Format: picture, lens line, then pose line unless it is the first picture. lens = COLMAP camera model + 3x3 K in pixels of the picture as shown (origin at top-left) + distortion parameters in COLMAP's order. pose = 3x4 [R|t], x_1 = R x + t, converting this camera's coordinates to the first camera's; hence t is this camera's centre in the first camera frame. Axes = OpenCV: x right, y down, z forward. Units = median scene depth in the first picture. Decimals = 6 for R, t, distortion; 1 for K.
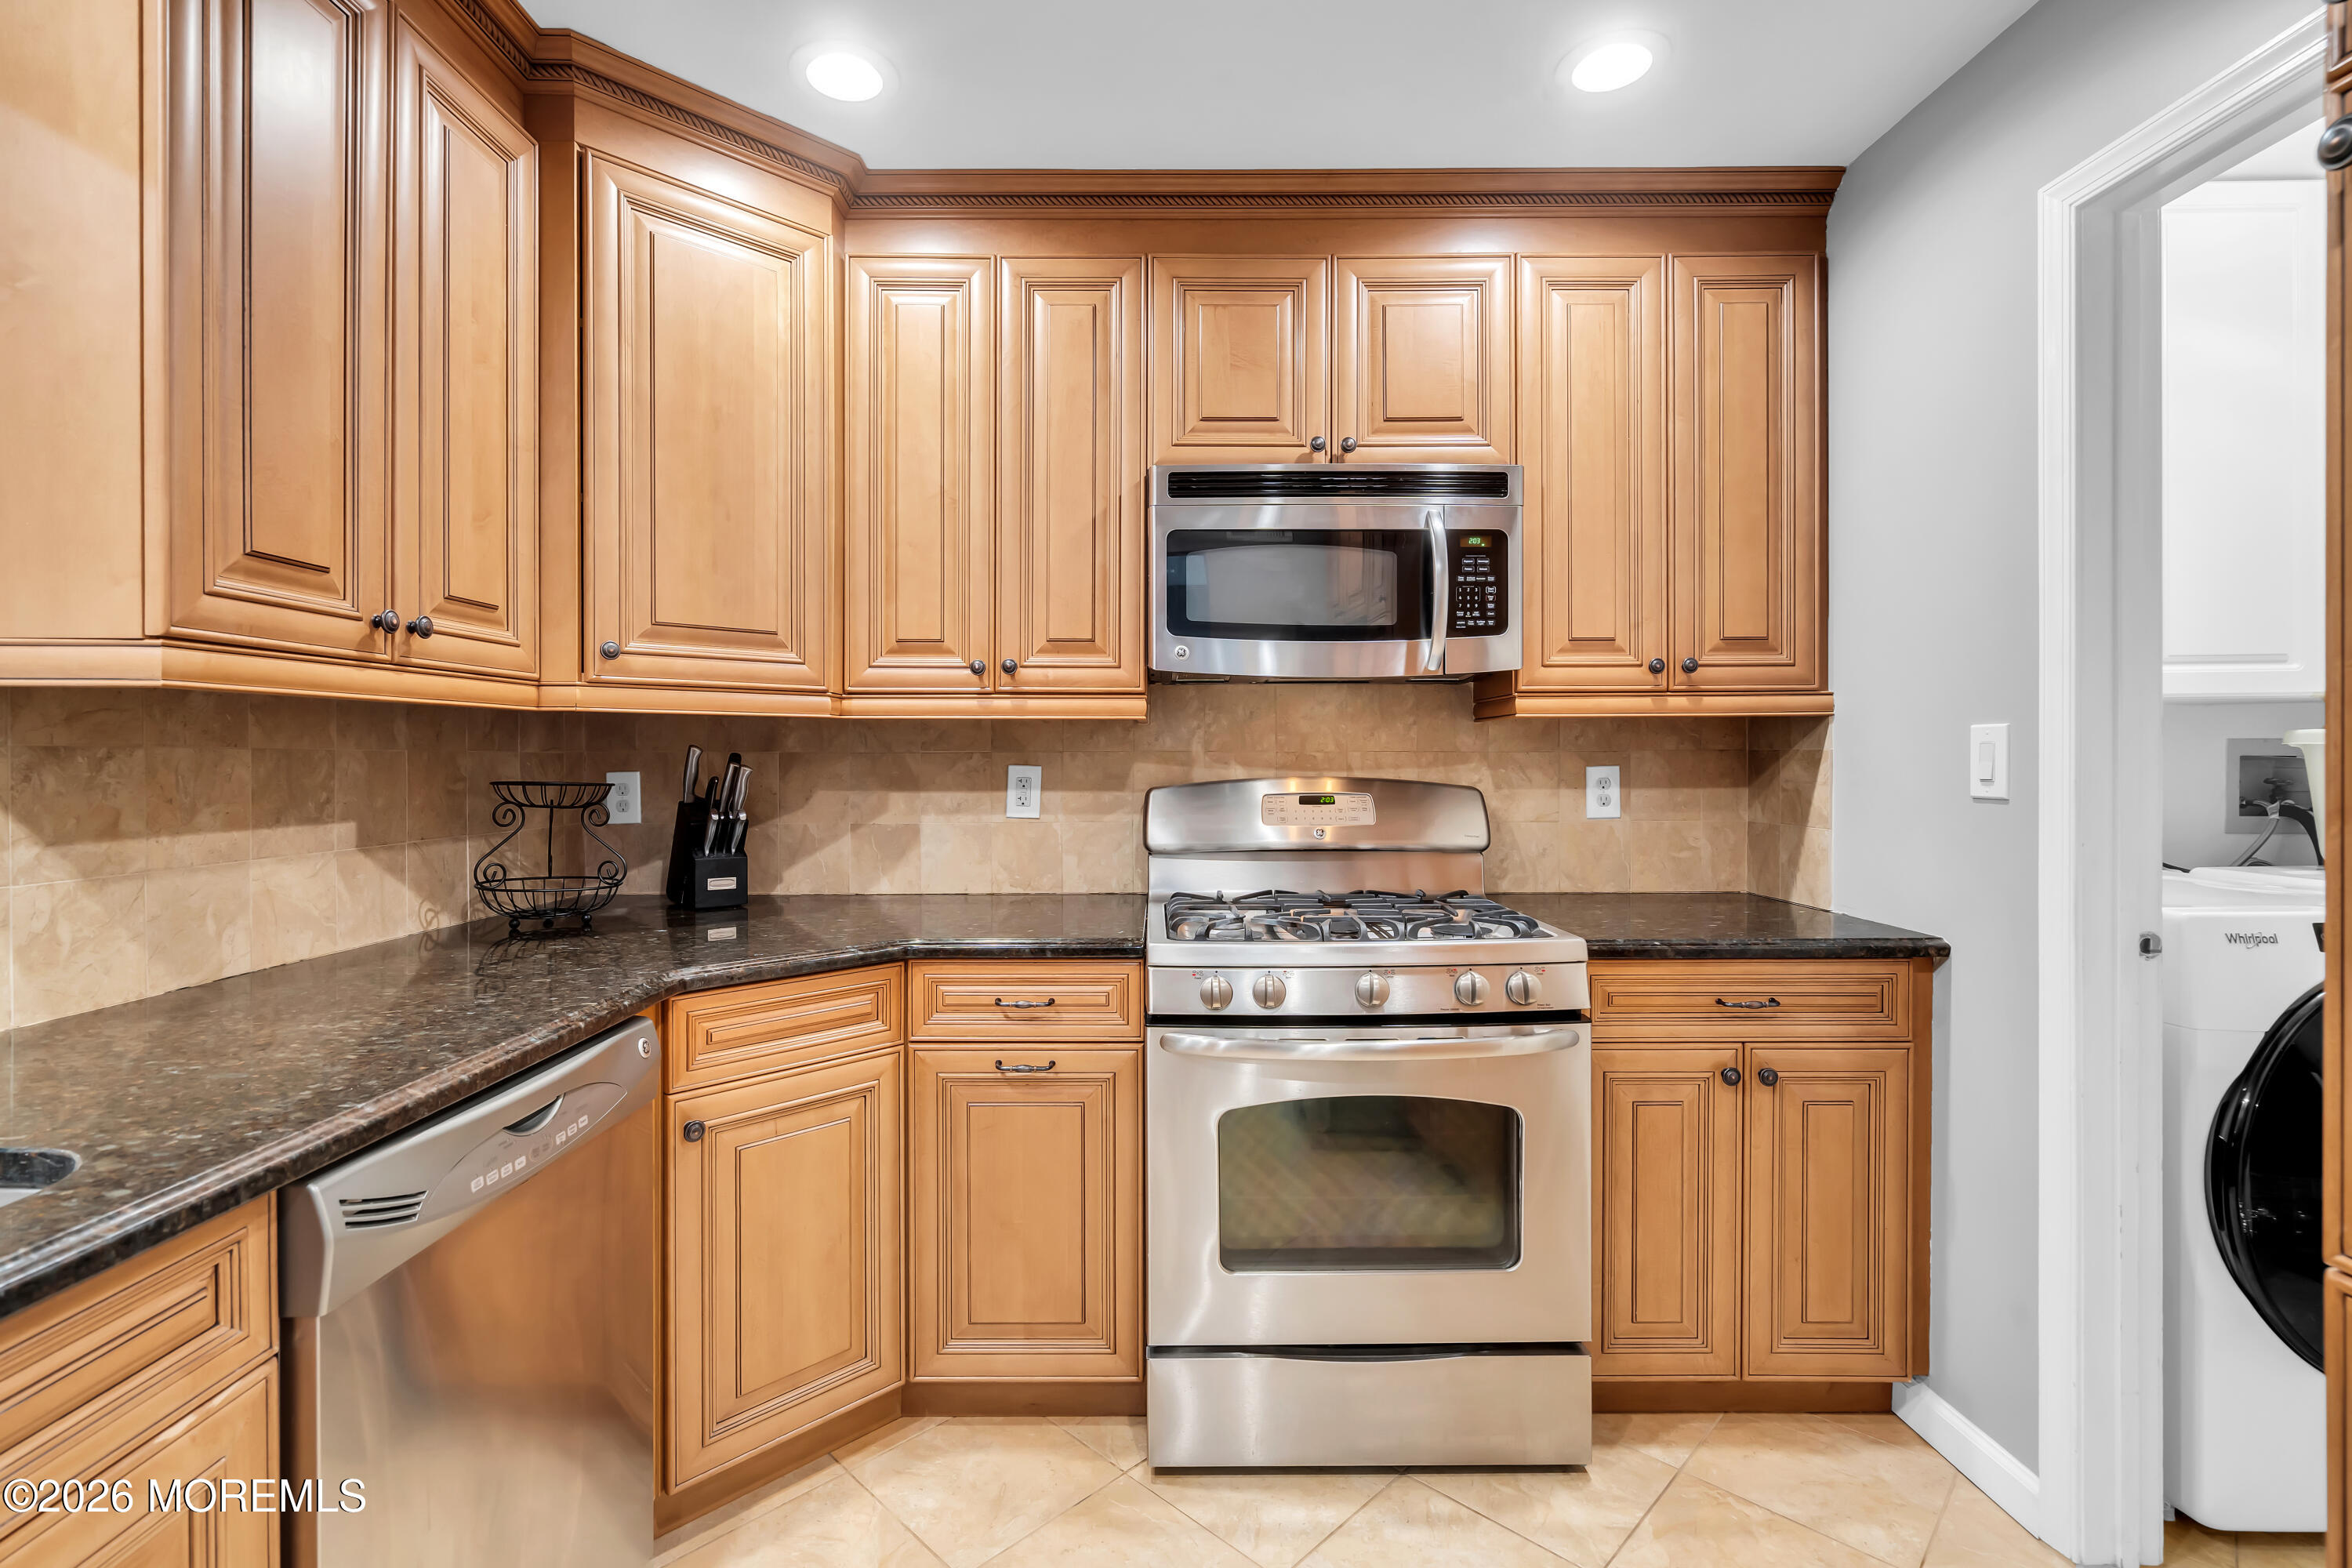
lens RADIAL K [[1064.7, 0, 1155.9], [0, 1064.7, 765.4], [0, 0, 1]] dist [-0.007009, 0.004181]
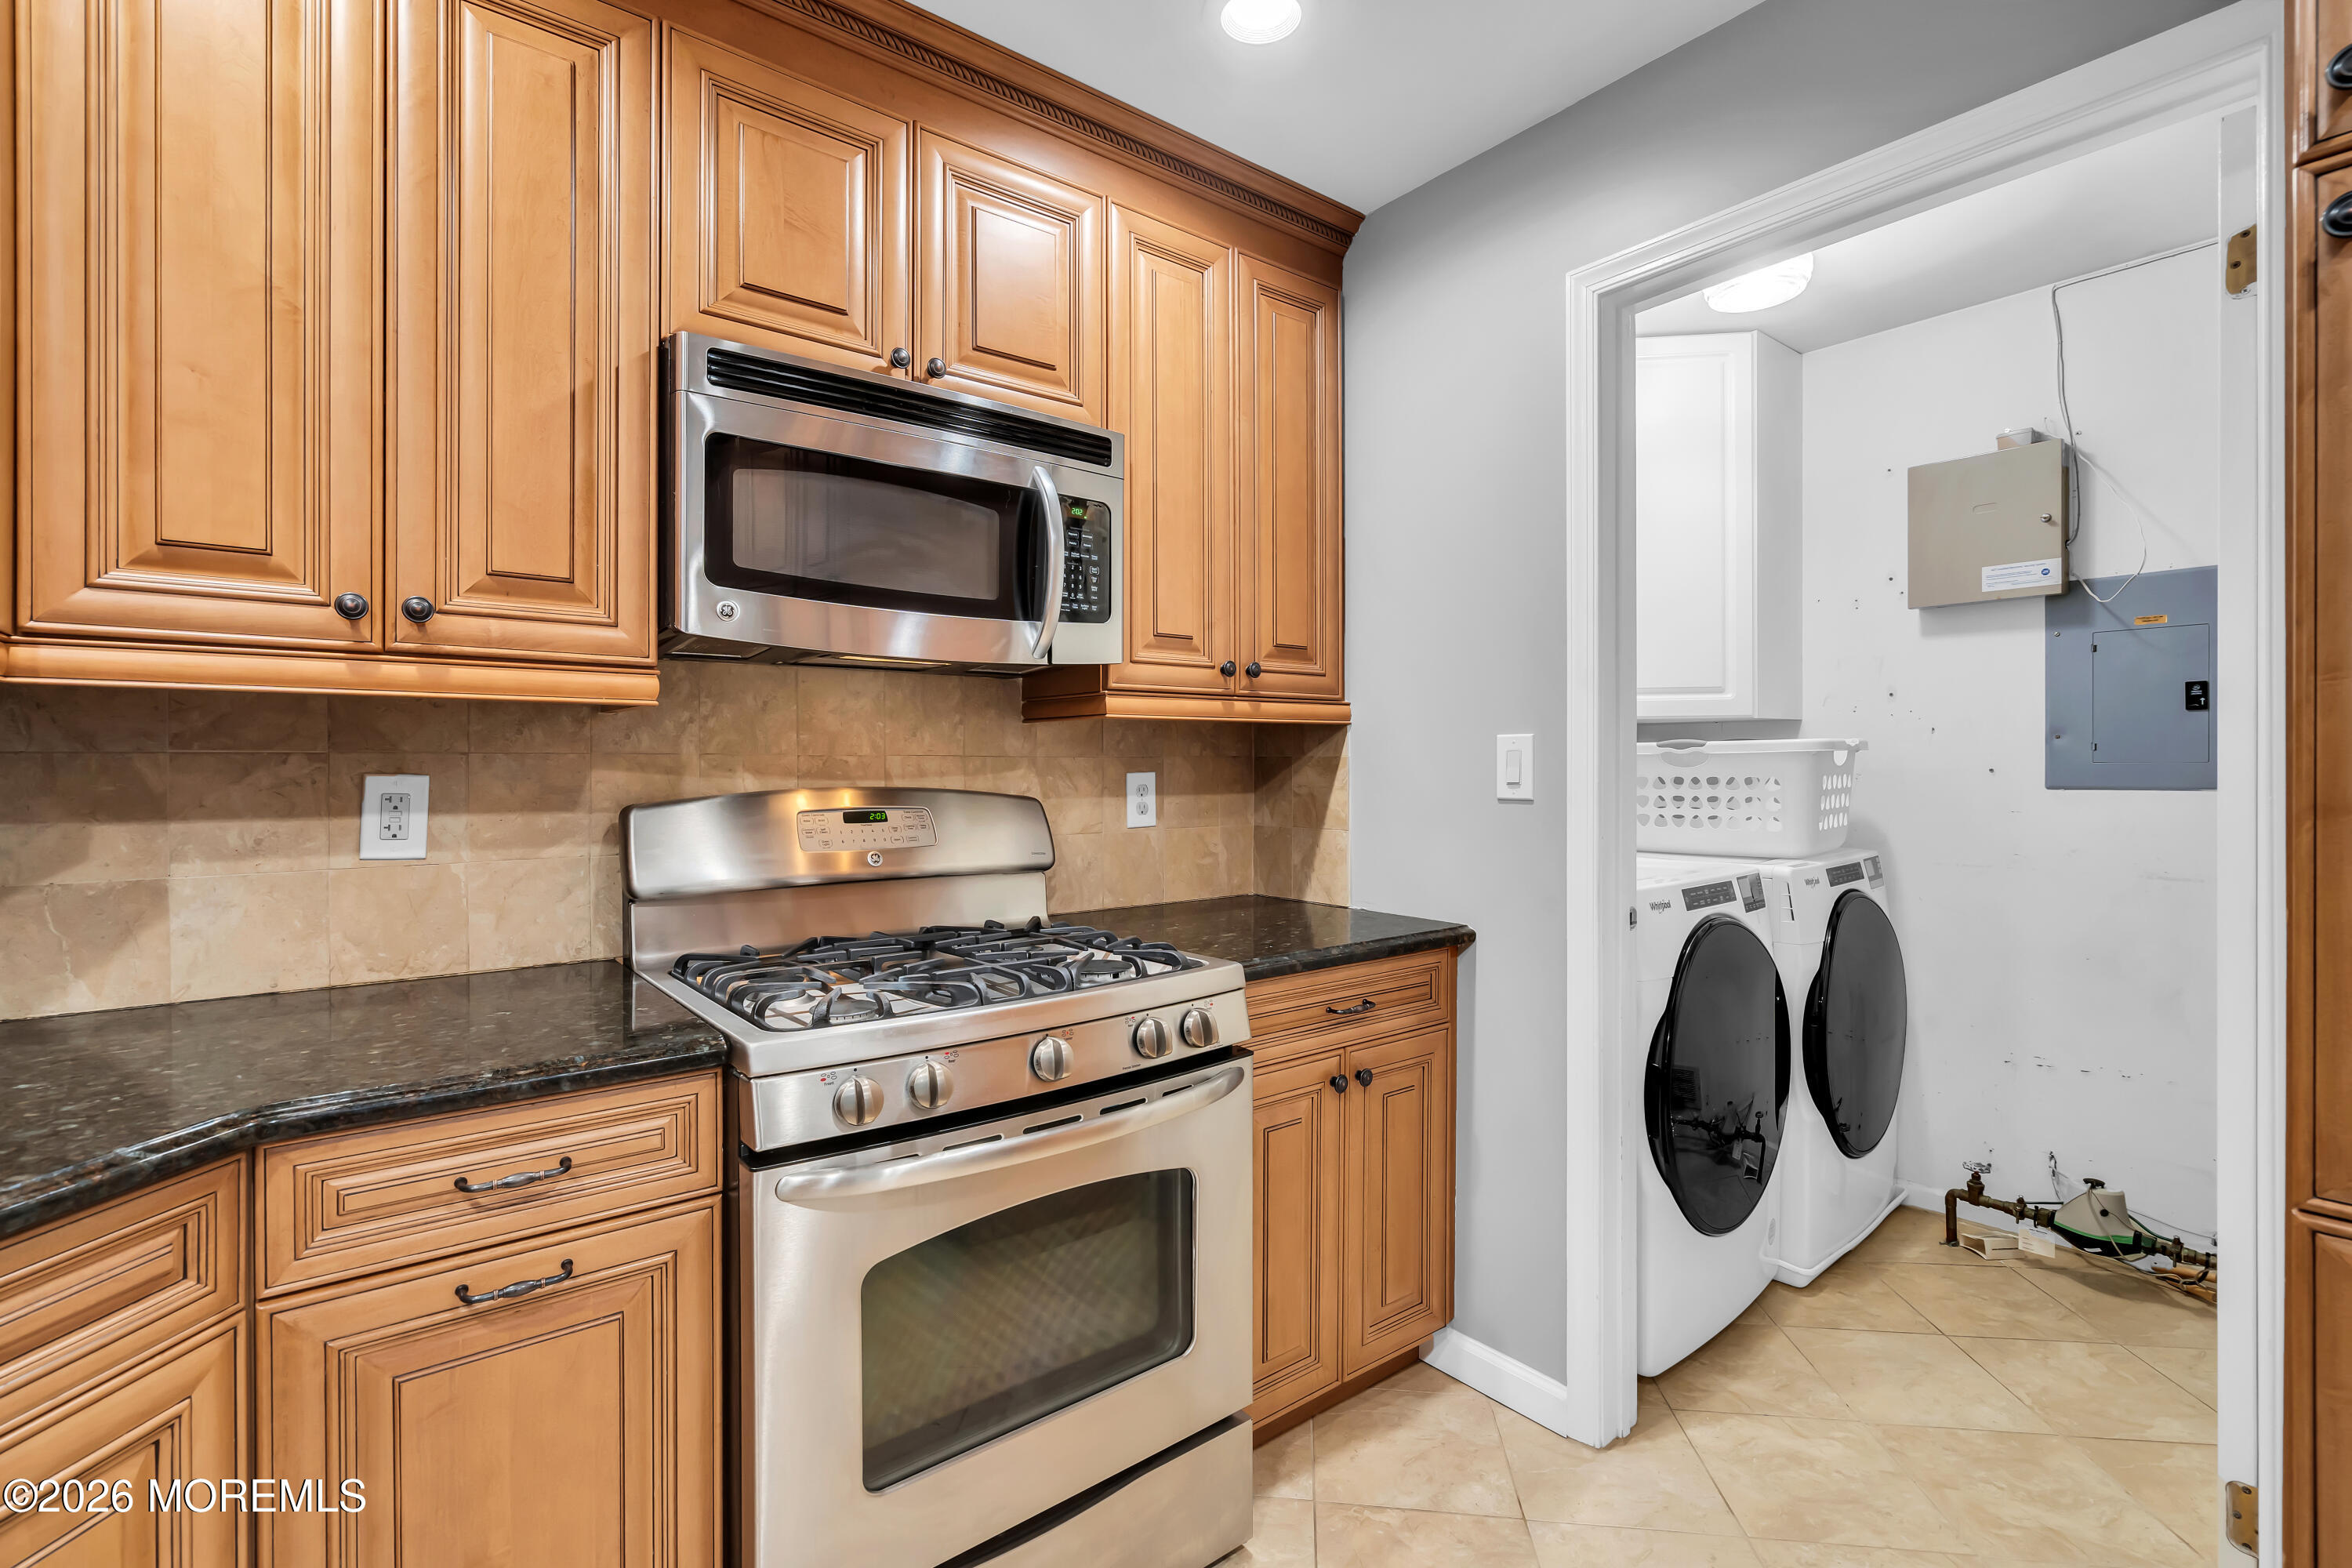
lens RADIAL K [[1064.7, 0, 1155.2], [0, 1064.7, 772.6], [0, 0, 1]] dist [-0.007009, 0.004181]
pose [[0.789686, -0.003488, 0.613501, -0.192926], [0.003709, 0.999993, 0.000911, -0.000142], [-0.613500, 0.001556, 0.789693, 0.298559]]
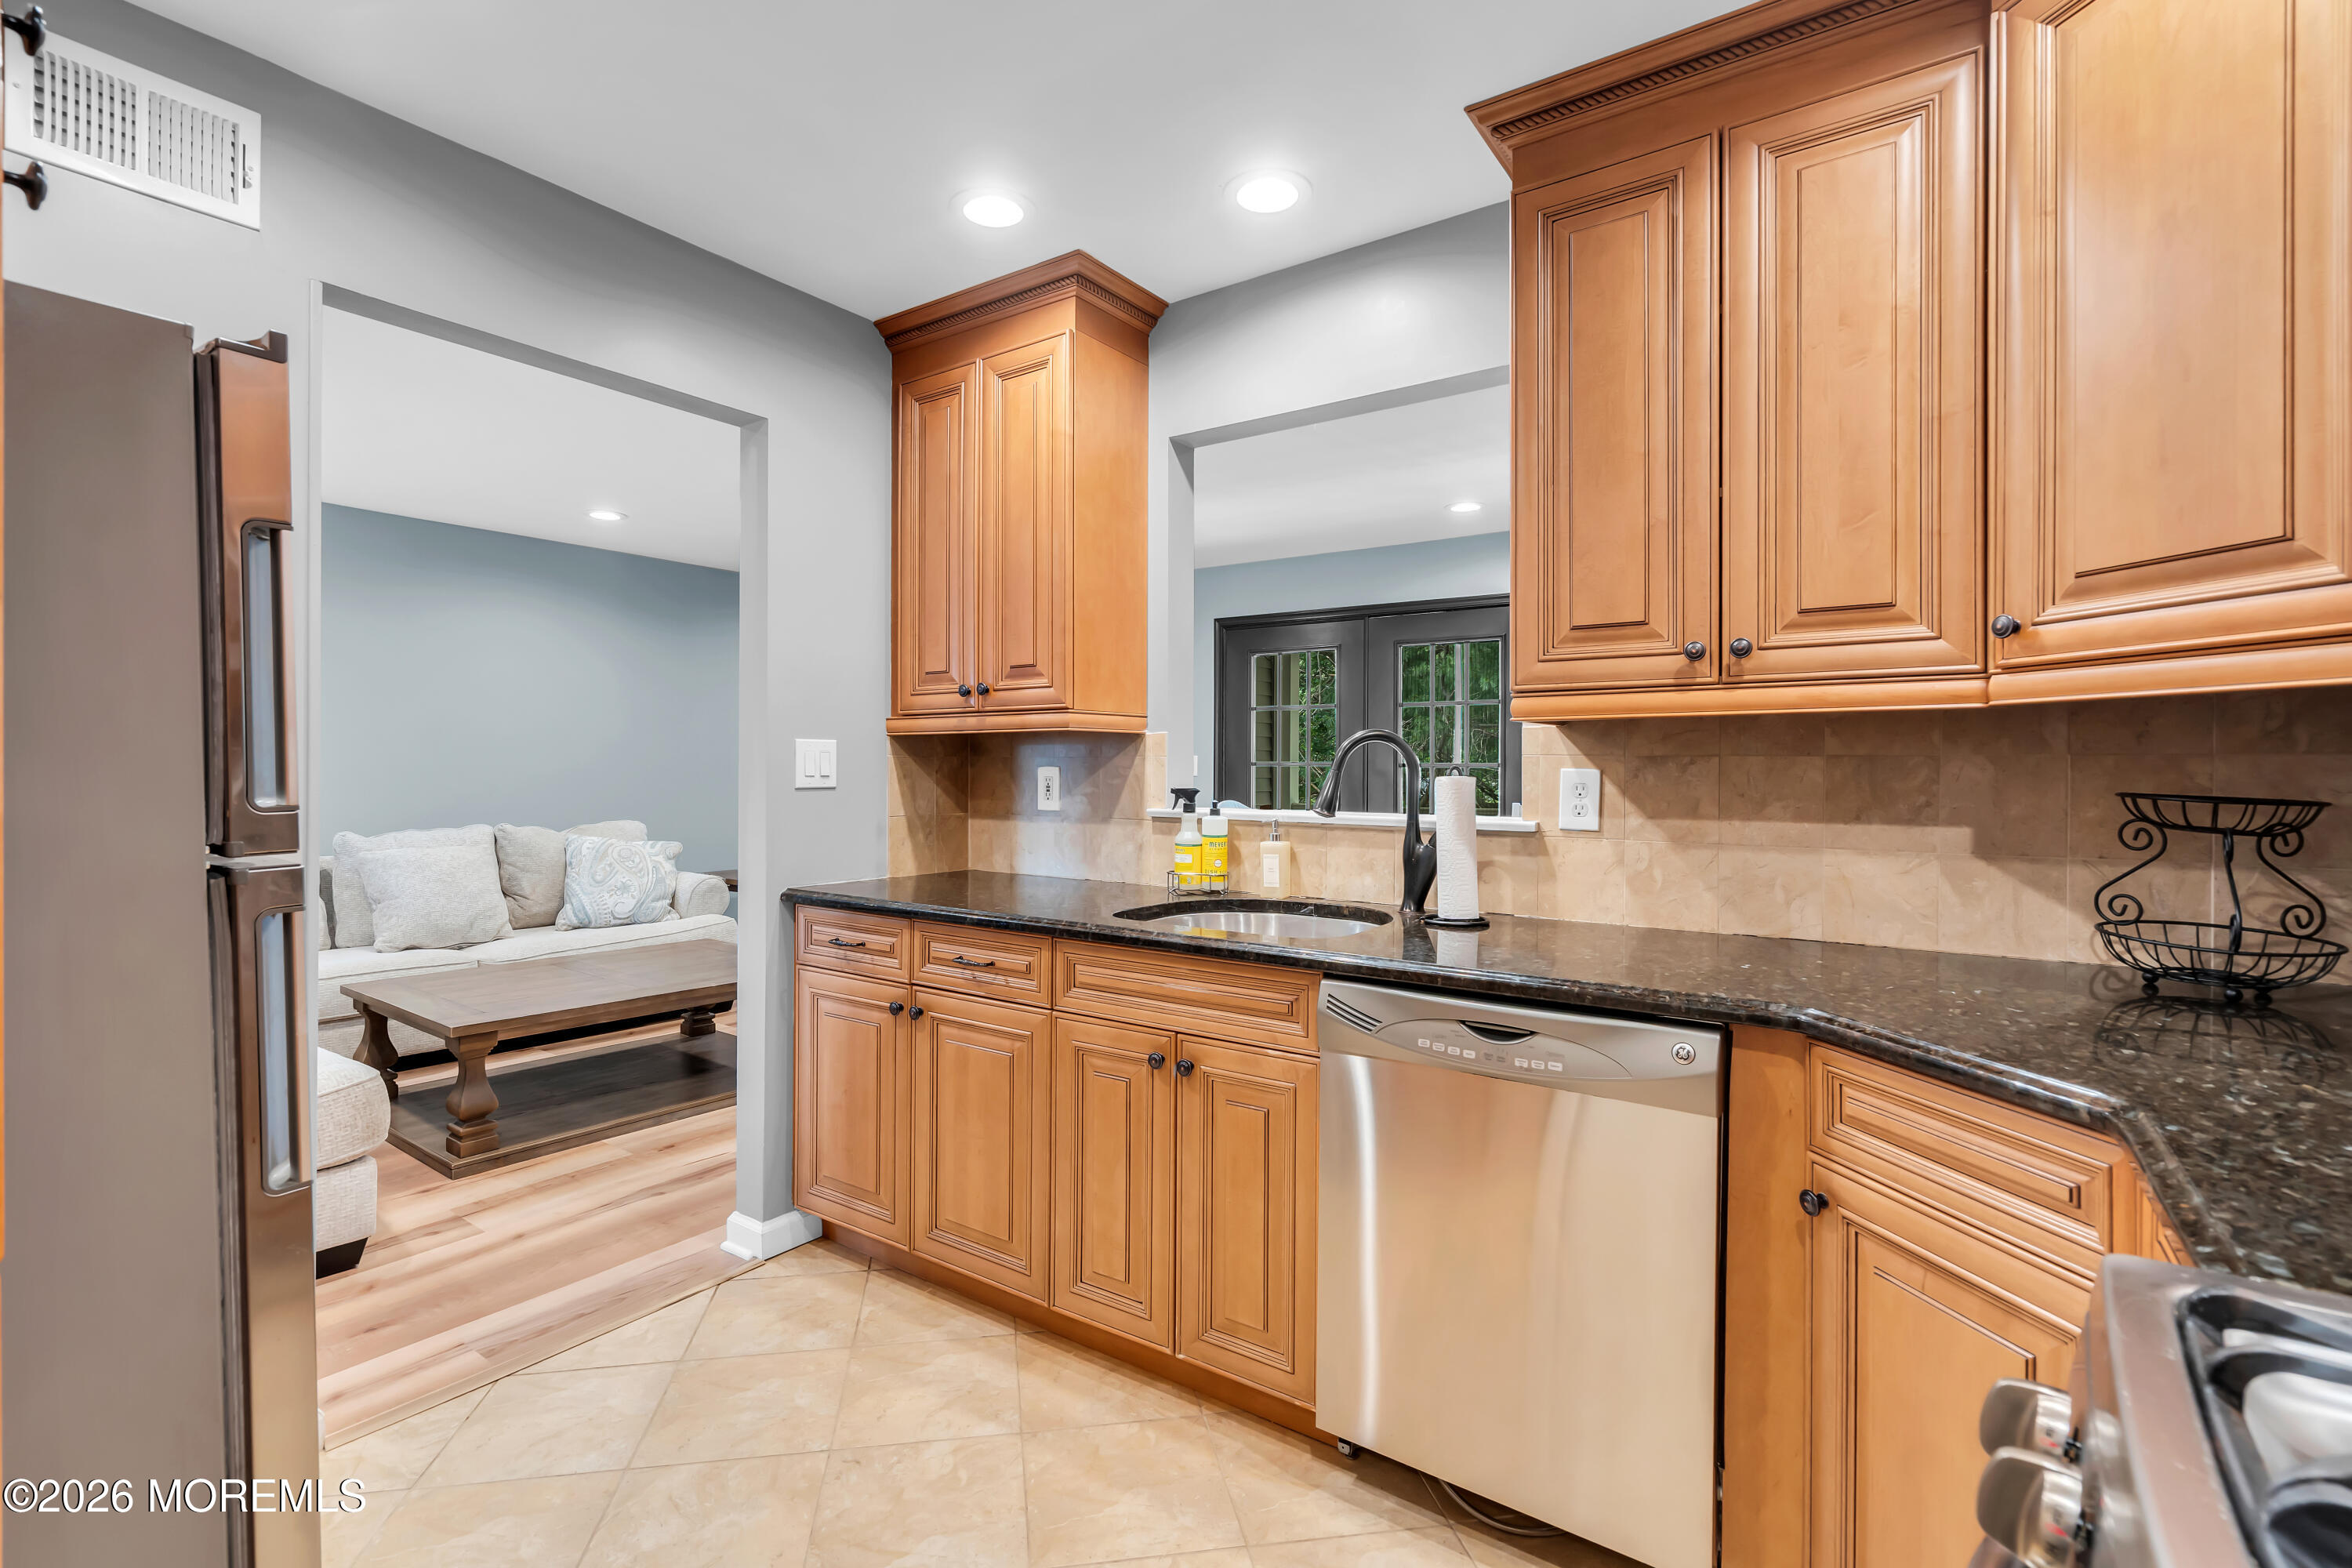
lens RADIAL K [[1064.7, 0, 1158.6], [0, 1064.7, 772.6], [0, 0, 1]] dist [-0.007009, 0.004181]
pose [[-0.574895, 0.003803, -0.818218, 0.450186], [-0.007963, 0.999916, 0.010242, -0.002415], [0.818188, 0.012404, -0.574817, 0.856325]]
